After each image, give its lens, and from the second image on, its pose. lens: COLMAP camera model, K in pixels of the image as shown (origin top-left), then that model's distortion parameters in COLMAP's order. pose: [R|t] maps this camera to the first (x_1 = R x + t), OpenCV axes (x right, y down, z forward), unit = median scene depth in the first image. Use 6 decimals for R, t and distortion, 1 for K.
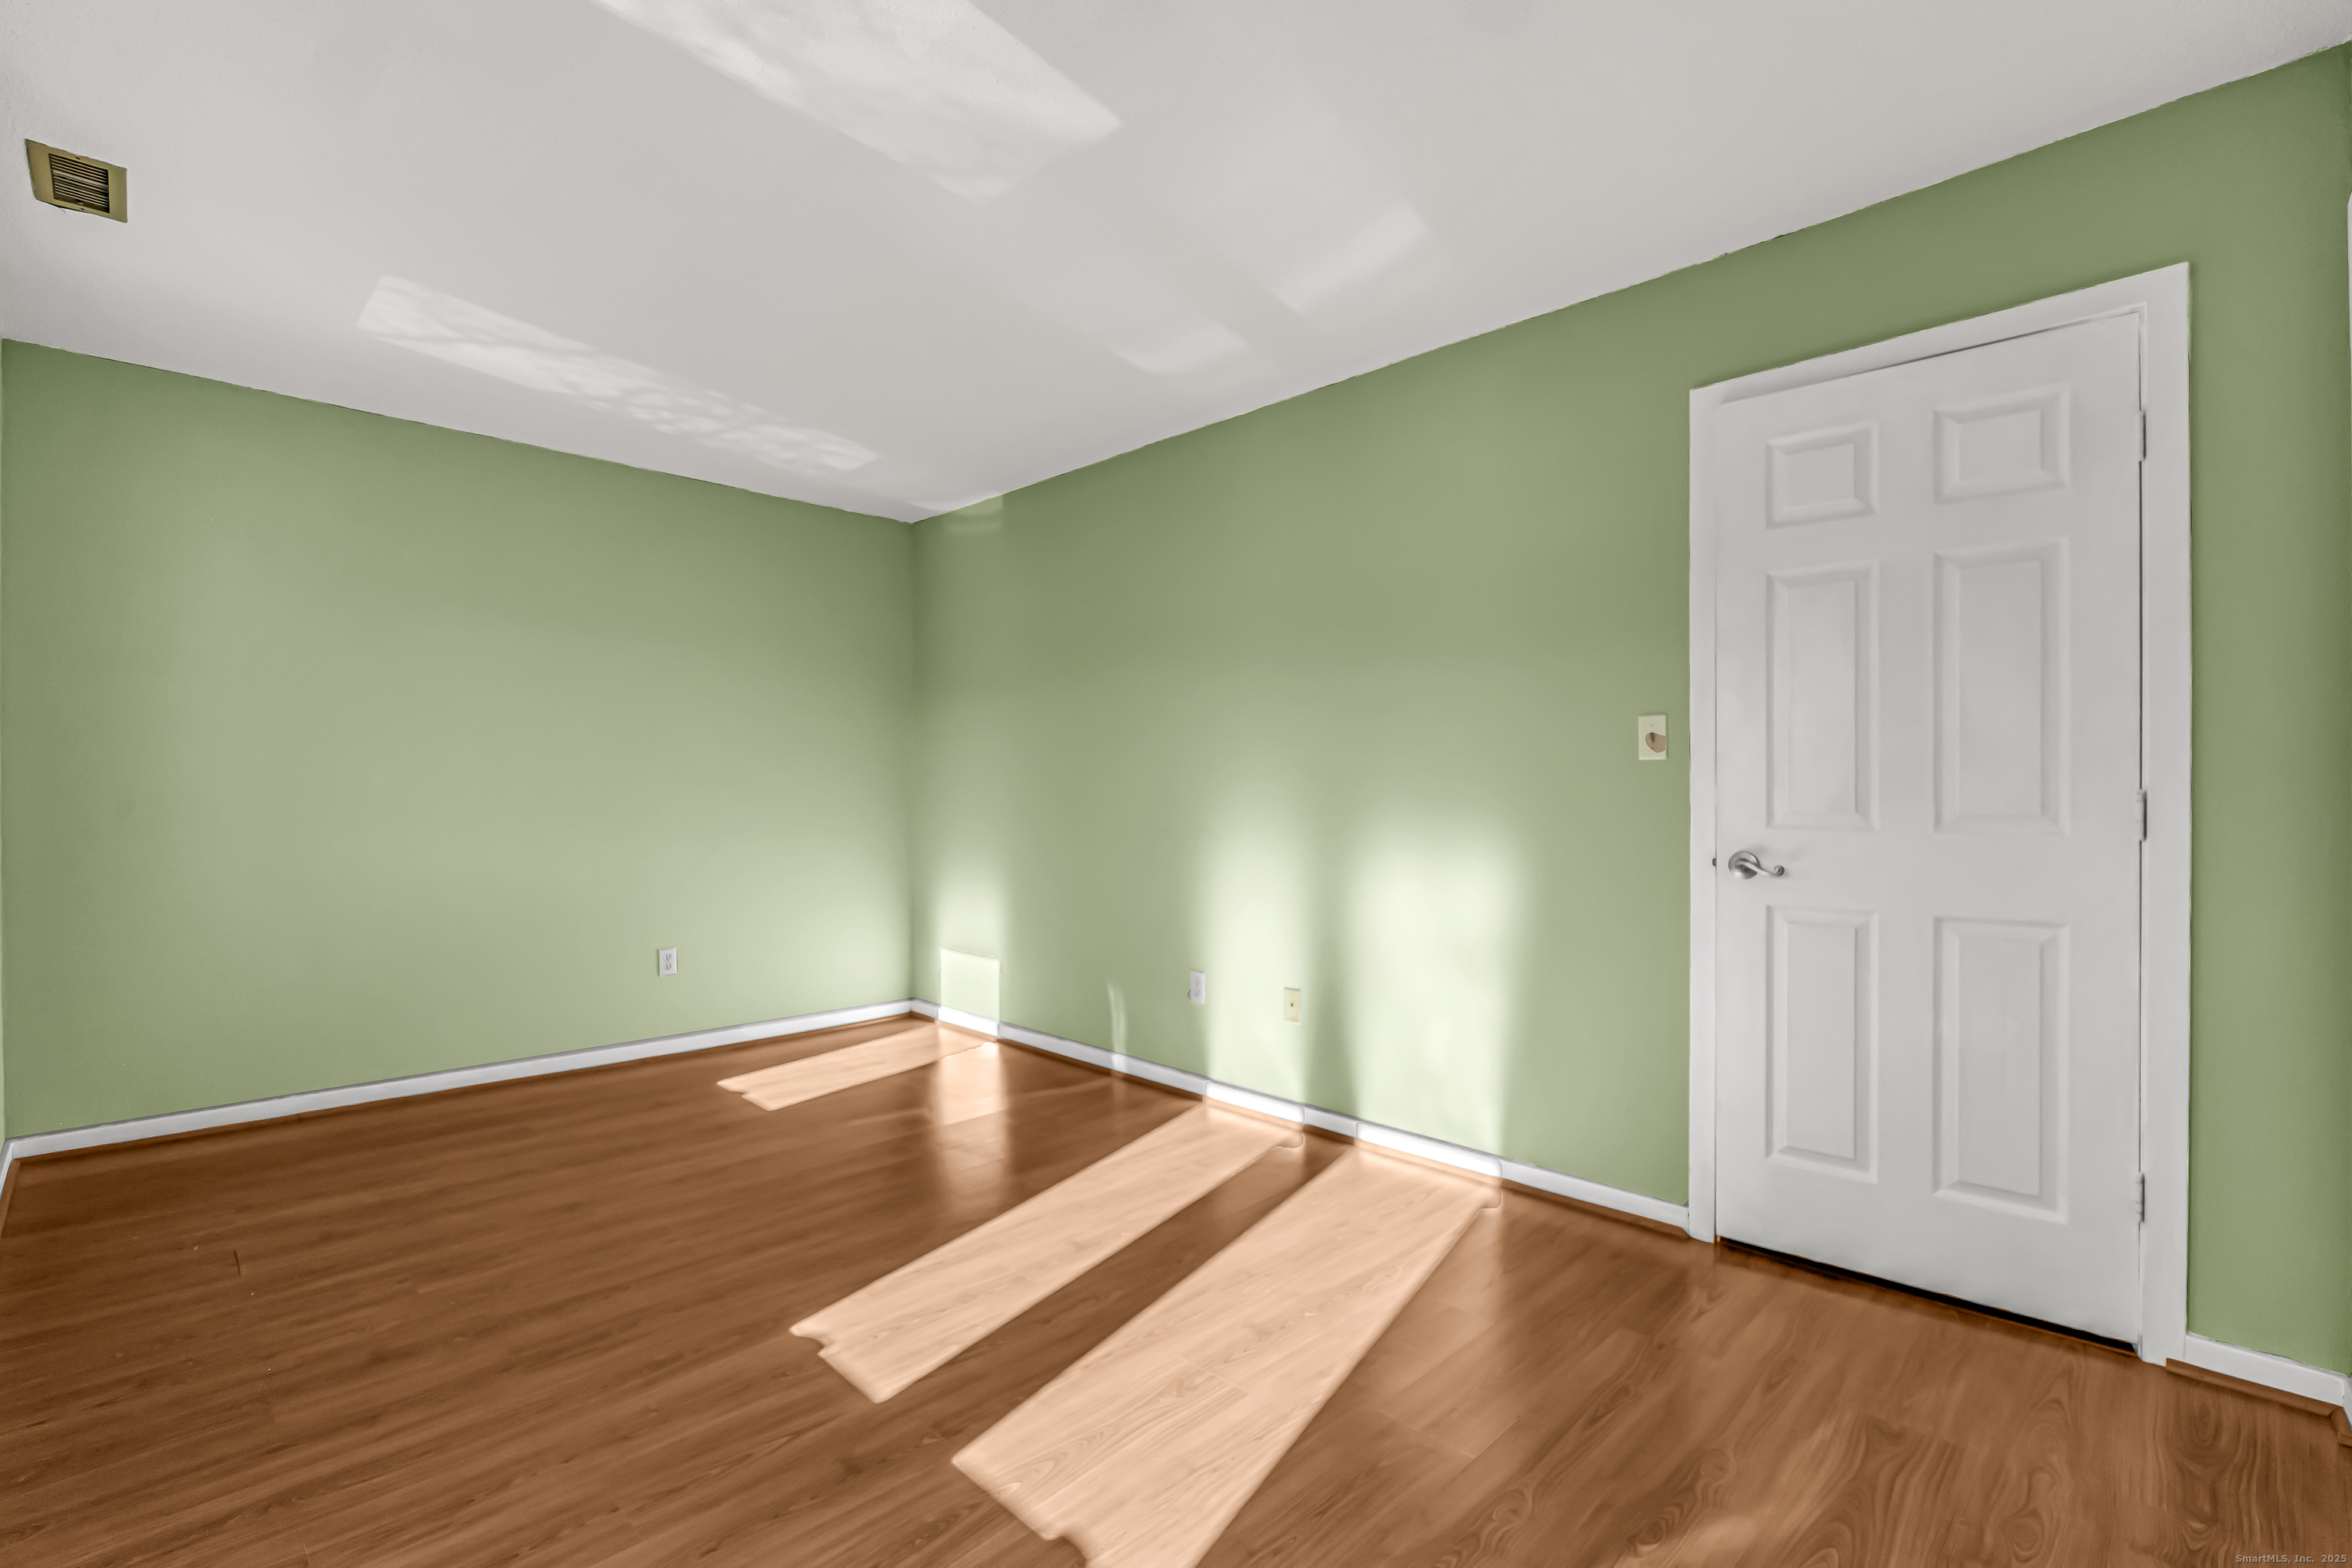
lens RADIAL K [[1044.0, 0, 1169.8], [0, 1044.0, 791.7], [0, 0, 1]] dist [-0.004297, -0.000596]
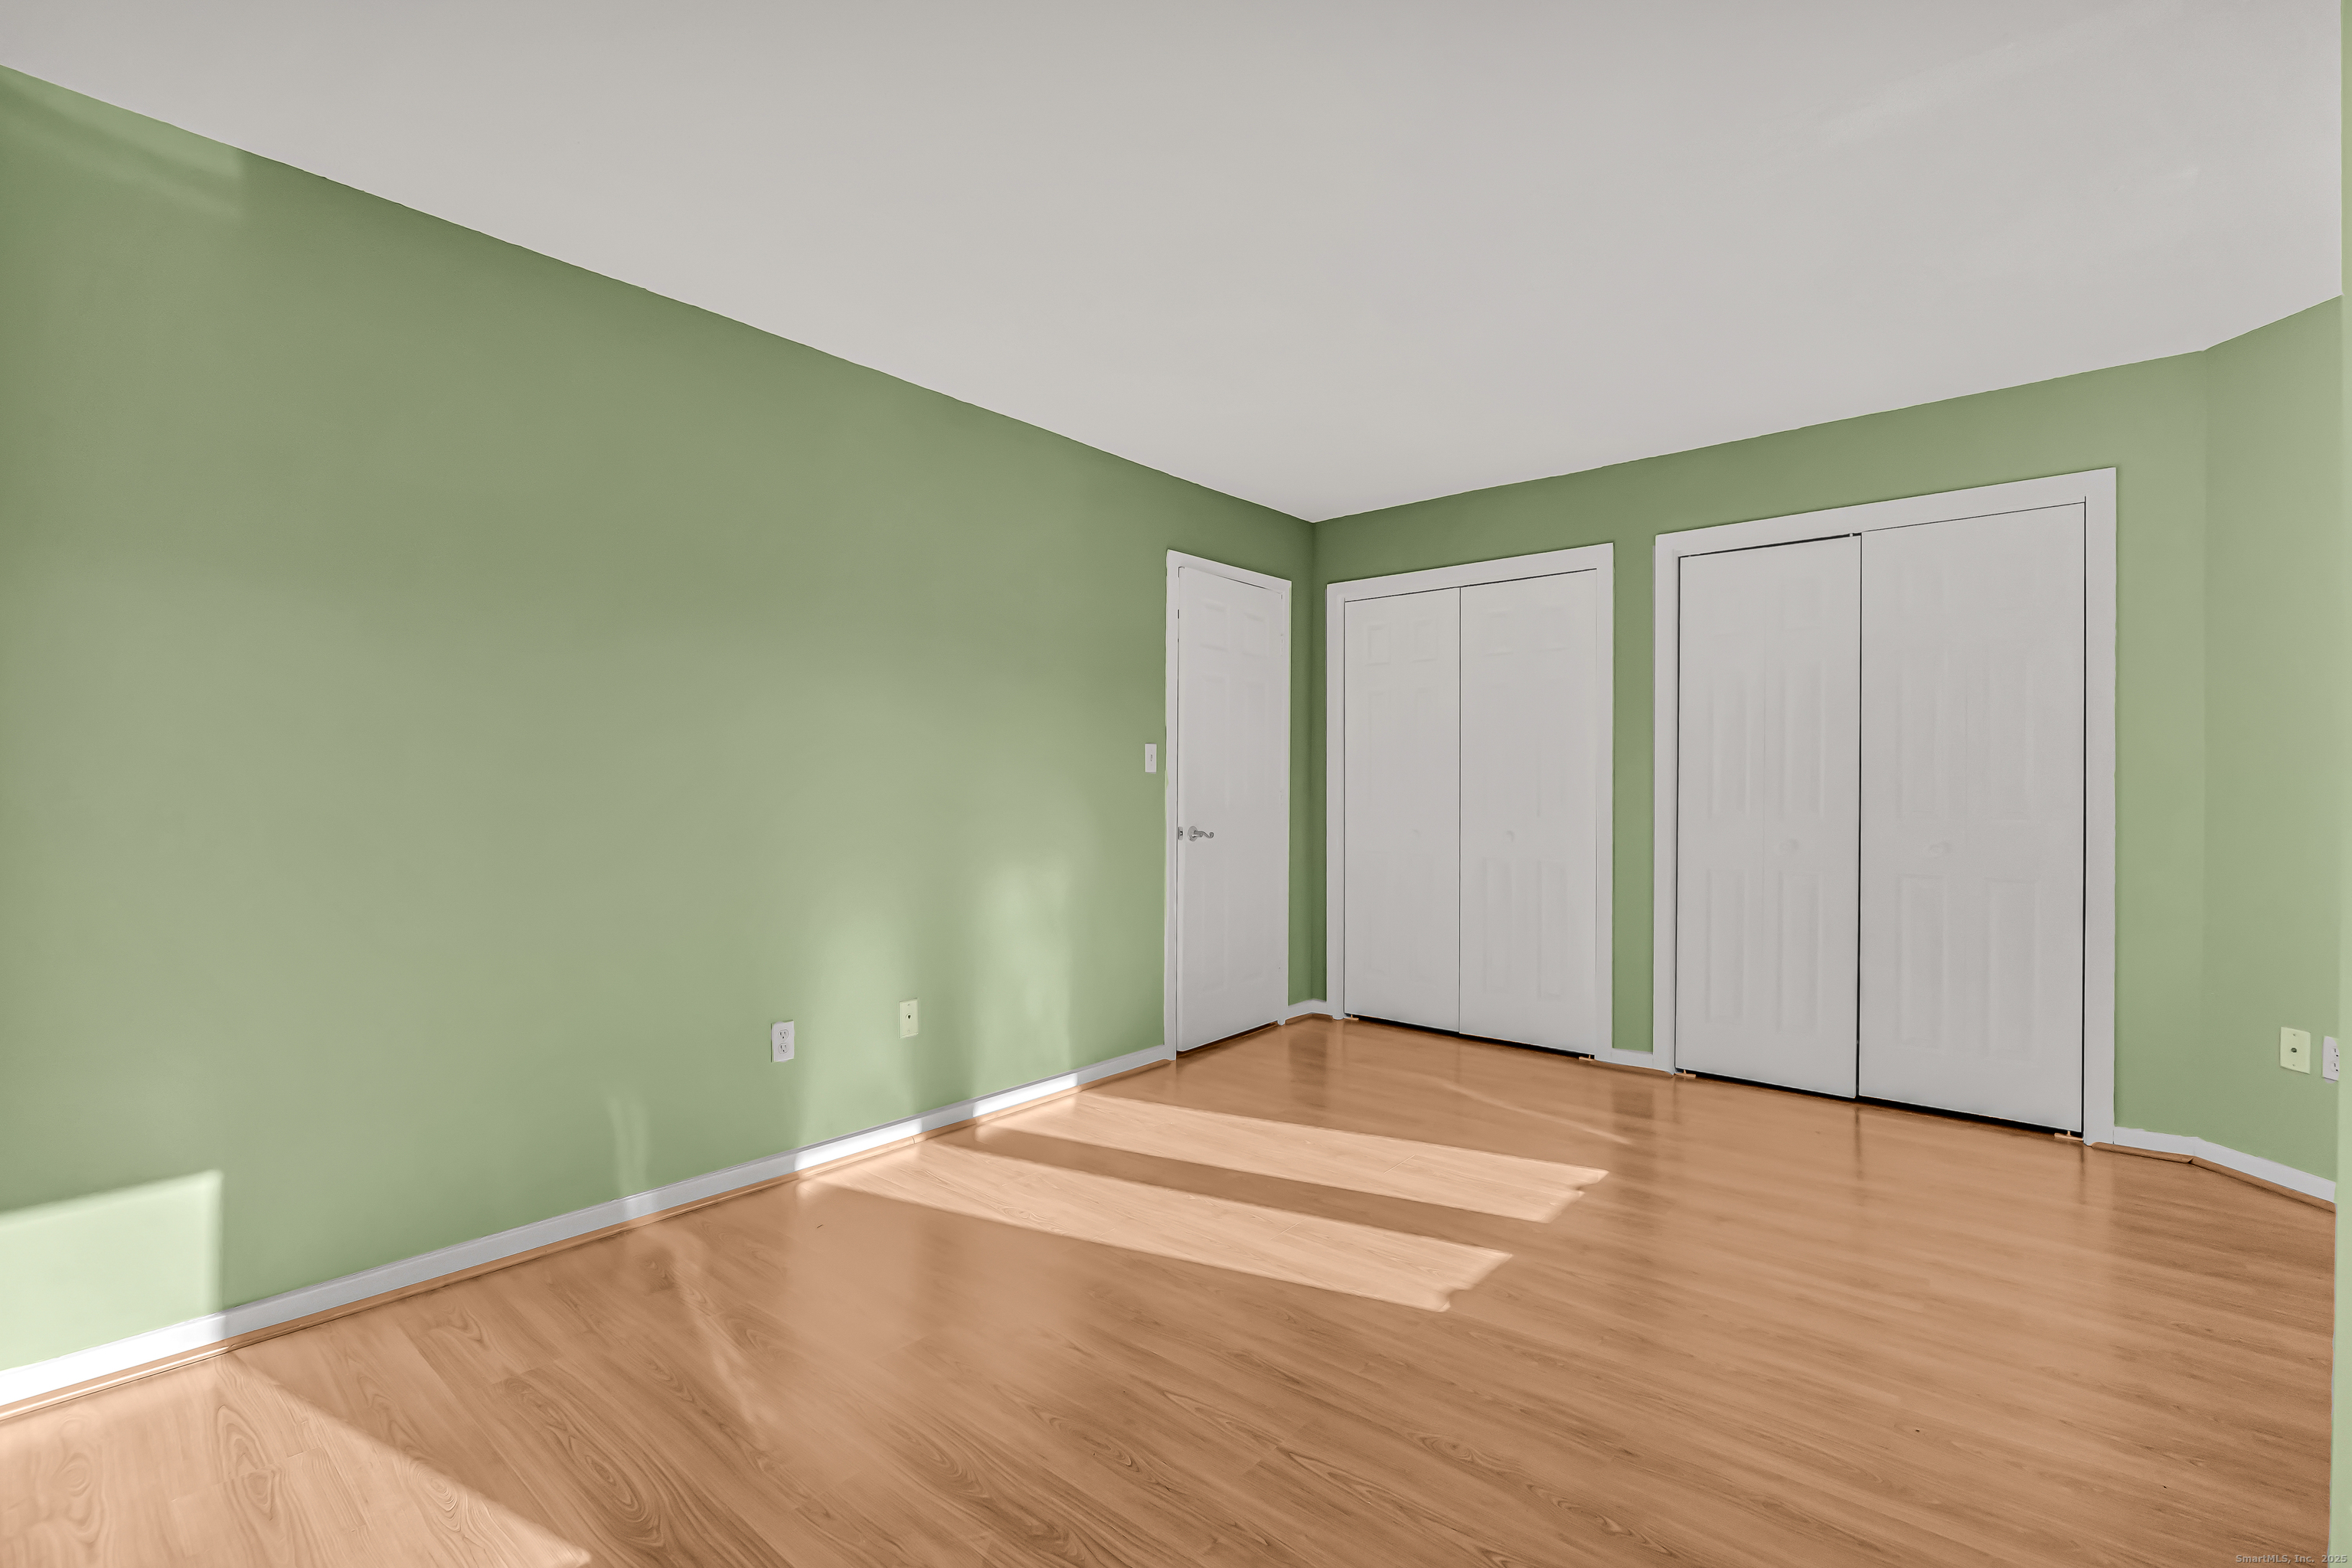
lens RADIAL K [[1044.0, 0, 1169.8], [0, 1044.0, 791.7], [0, 0, 1]] dist [-0.004297, -0.000596]
pose [[-0.085752, -0.001371, 0.996316, -1.291964], [-0.001242, 0.999998, 0.001270, -0.003169], [-0.996316, -0.001128, -0.085754, 1.277680]]
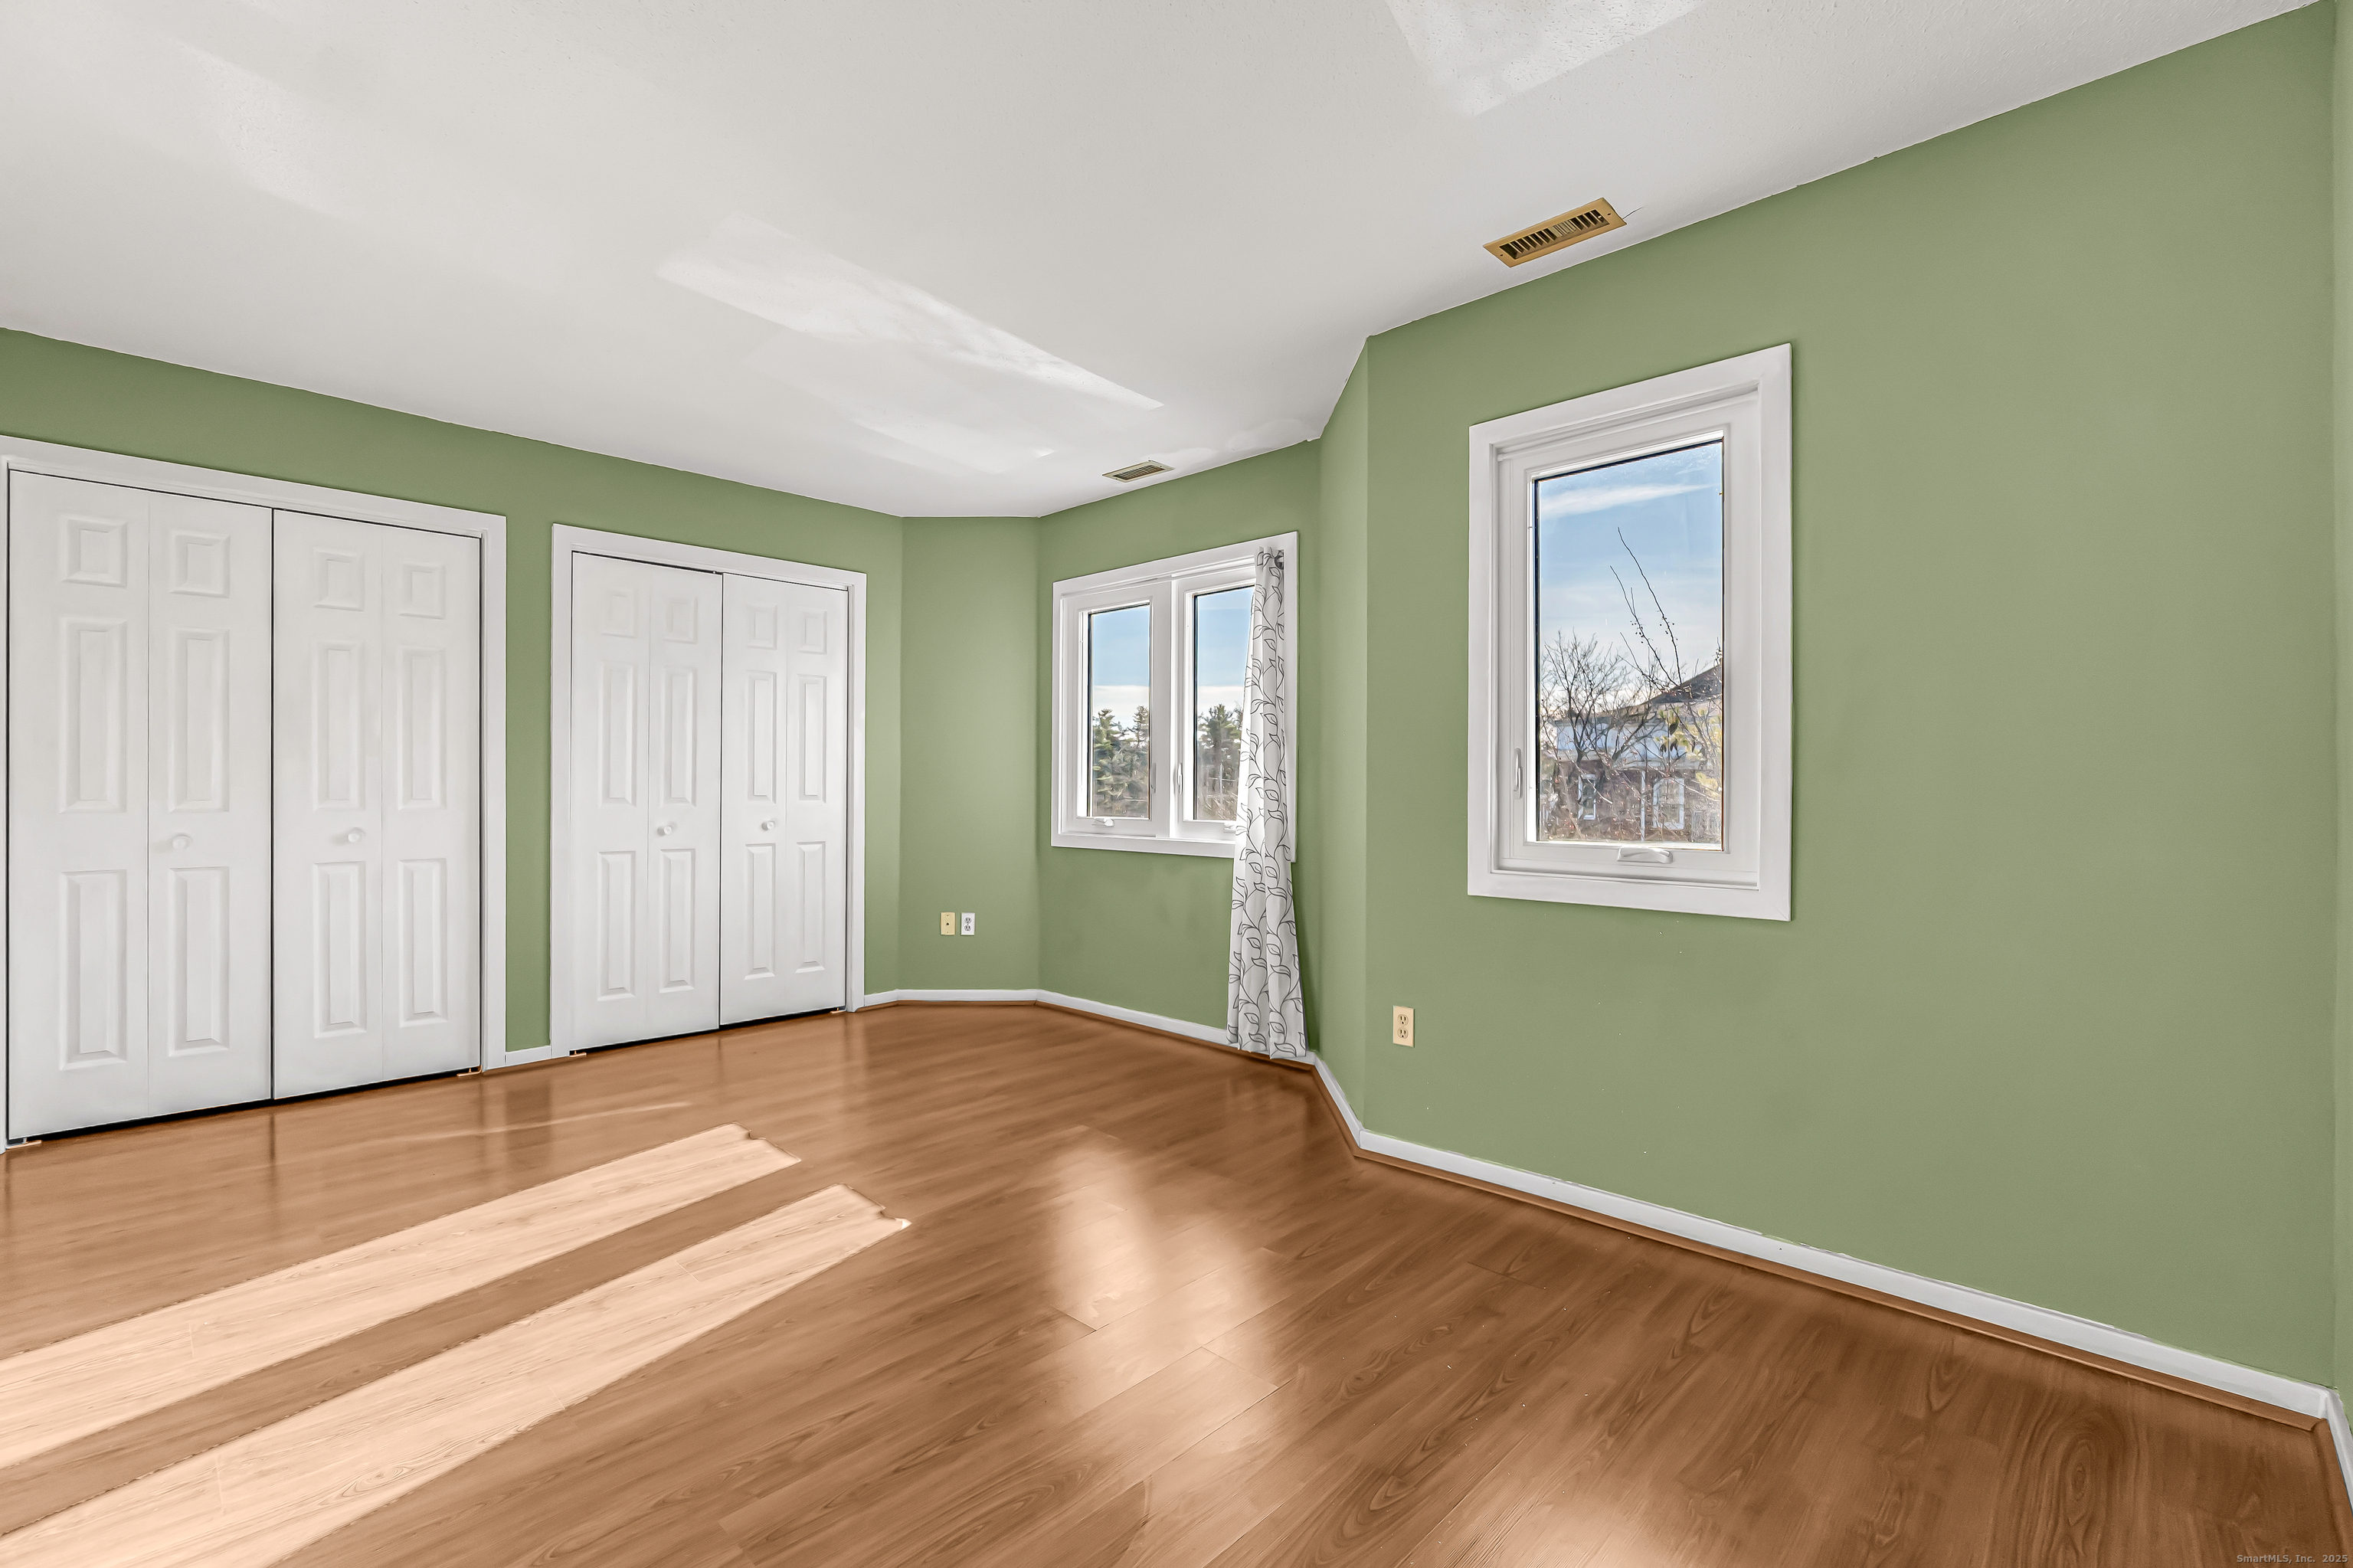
lens RADIAL K [[1029.1, 0, 1176.5], [0, 1029.1, 784.0], [0, 0, 1]] dist [-0.001320, -0.000268]
pose [[-0.999862, -0.002721, -0.016390, -0.615735], [-0.002728, 0.999996, 0.000436, 0.001062], [0.016389, 0.000480, -0.999866, 2.072453]]
